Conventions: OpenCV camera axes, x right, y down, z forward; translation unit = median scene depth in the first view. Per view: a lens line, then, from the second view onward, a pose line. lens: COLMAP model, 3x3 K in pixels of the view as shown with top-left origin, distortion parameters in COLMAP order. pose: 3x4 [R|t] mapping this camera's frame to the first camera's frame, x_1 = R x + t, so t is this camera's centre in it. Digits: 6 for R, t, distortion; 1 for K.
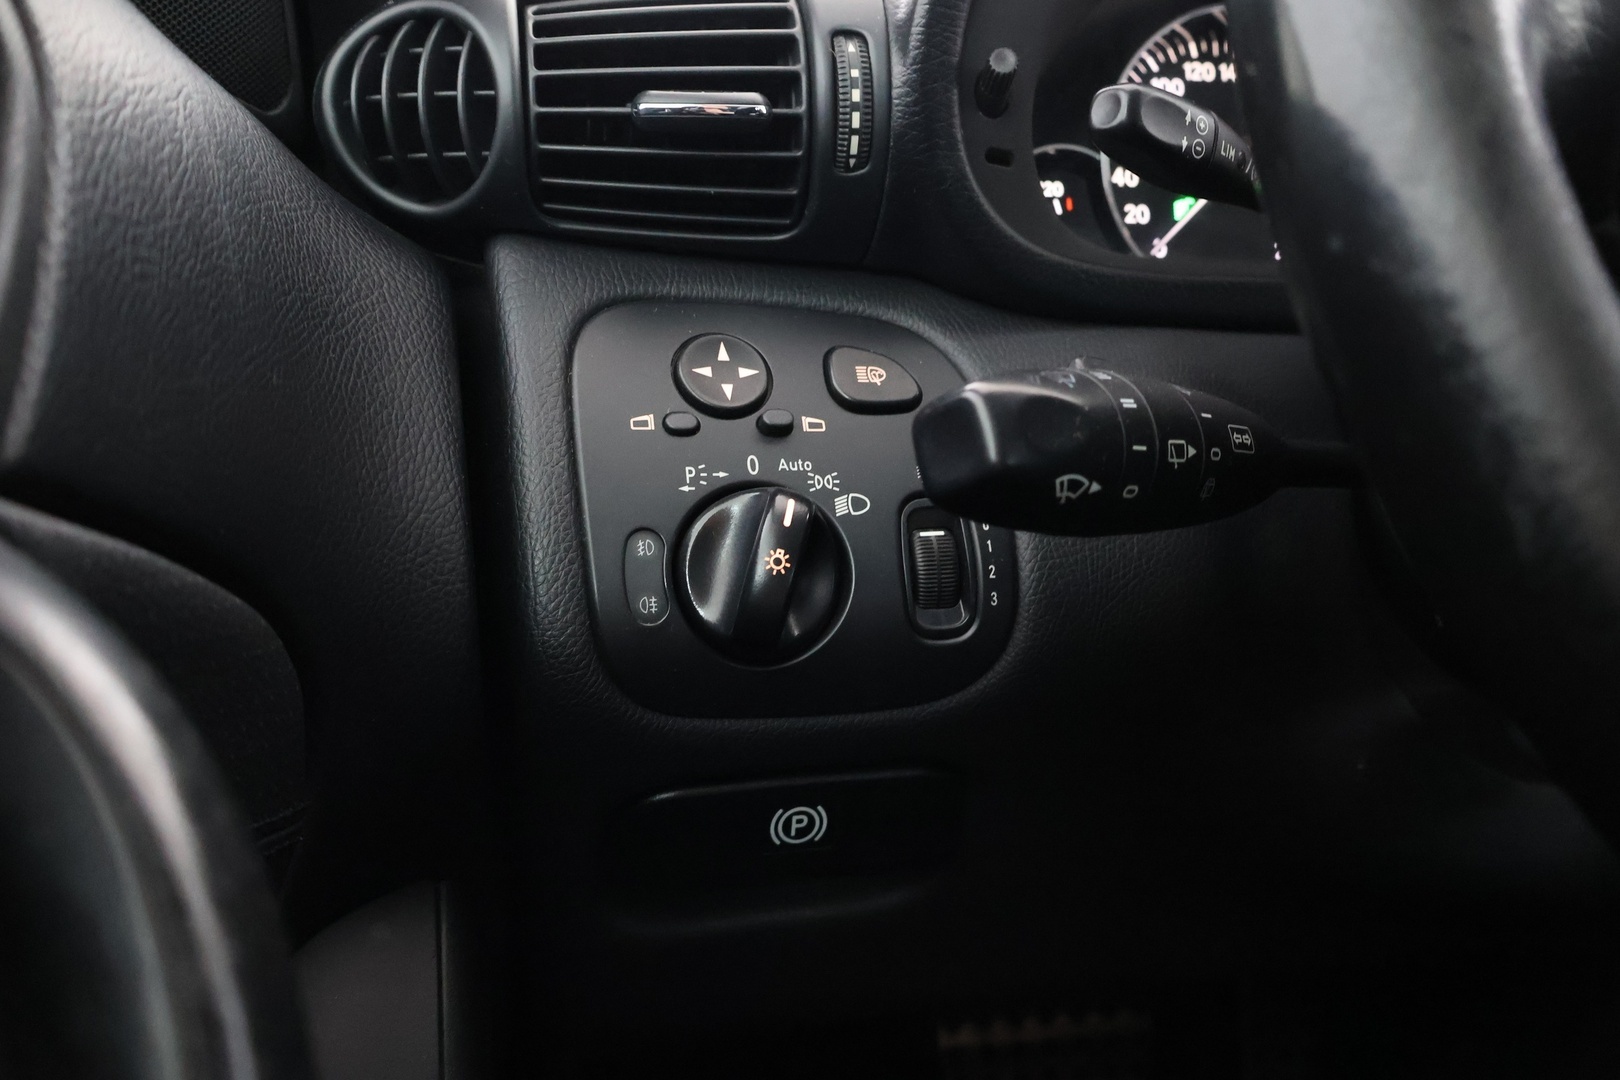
lens RADIAL K [[1361.0, 0, 810.0], [0, 1361.0, 540.0], [0, 0, 1]] dist [-0.016368, -0.002322]
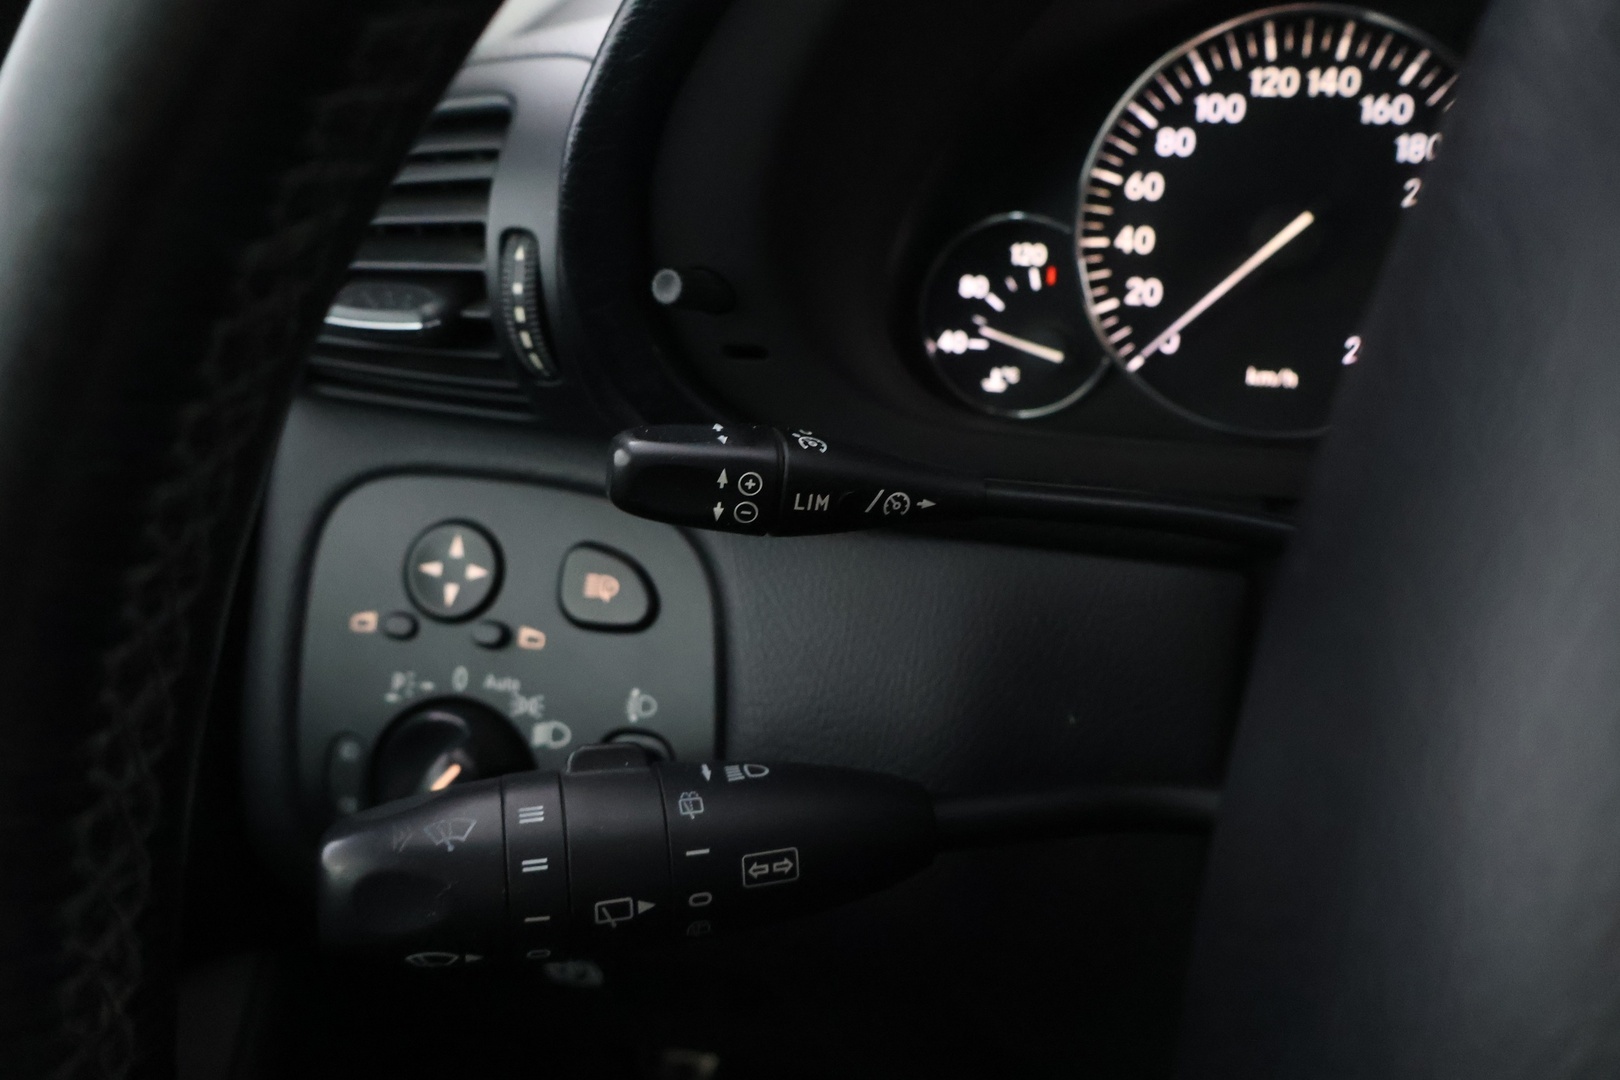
lens RADIAL K [[1356.6, 0, 810.0], [0, 1356.6, 540.0], [0, 0, 1]] dist [0.004814, -0.004352]
pose [[0.879933, 0.173179, -0.442410, 0.571642], [-0.030394, 0.949811, 0.311345, -0.444724], [0.474124, -0.260517, 0.841034, 0.319270]]
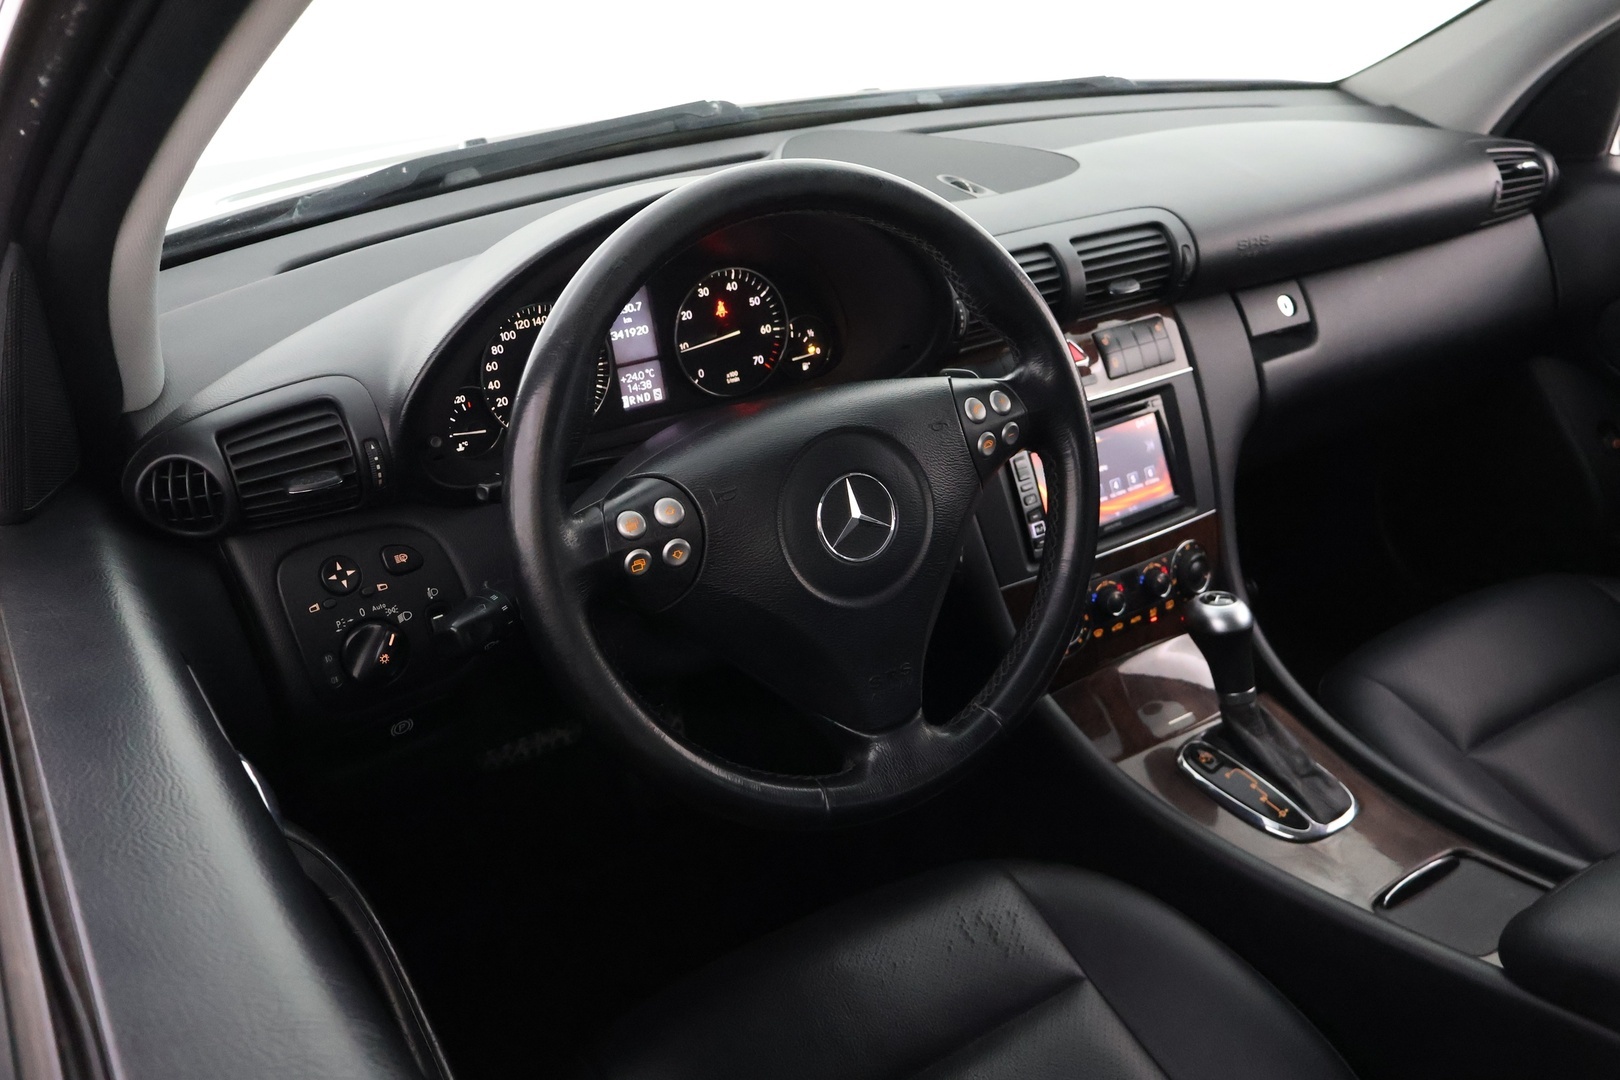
lens RADIAL K [[1325.0, 0, 810.0], [0, 1325.0, 540.0], [0, 0, 1]] dist [-0.009310, 0.001405]
pose [[0.915626, -0.194704, 0.351738, -0.114860], [0.072504, 0.940528, 0.331888, -0.903739], [-0.395439, -0.278383, 0.875289, -1.386024]]
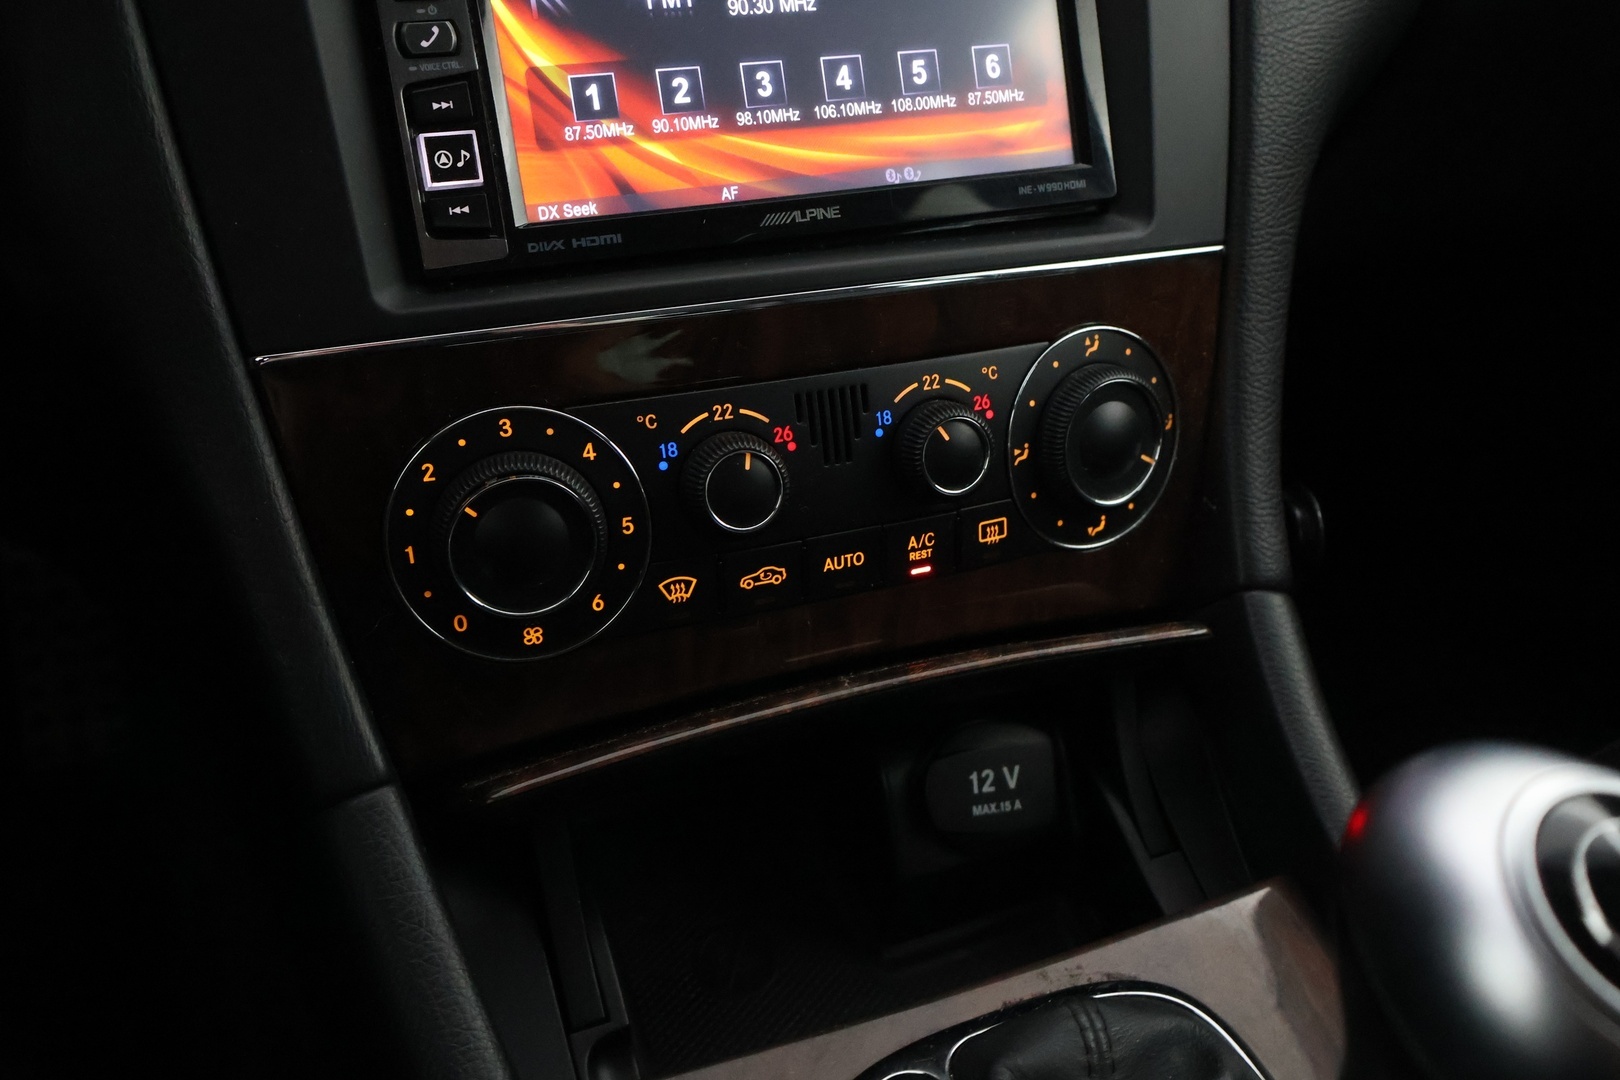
lens RADIAL K [[1361.0, 0, 810.0], [0, 1361.0, 540.0], [0, 0, 1]] dist [-0.016368, -0.002322]
pose [[0.969318, -0.079891, 0.232467, 1.476021], [-0.020420, 0.916271, 0.400039, 0.021207], [-0.244962, -0.392511, 0.886526, 0.254786]]
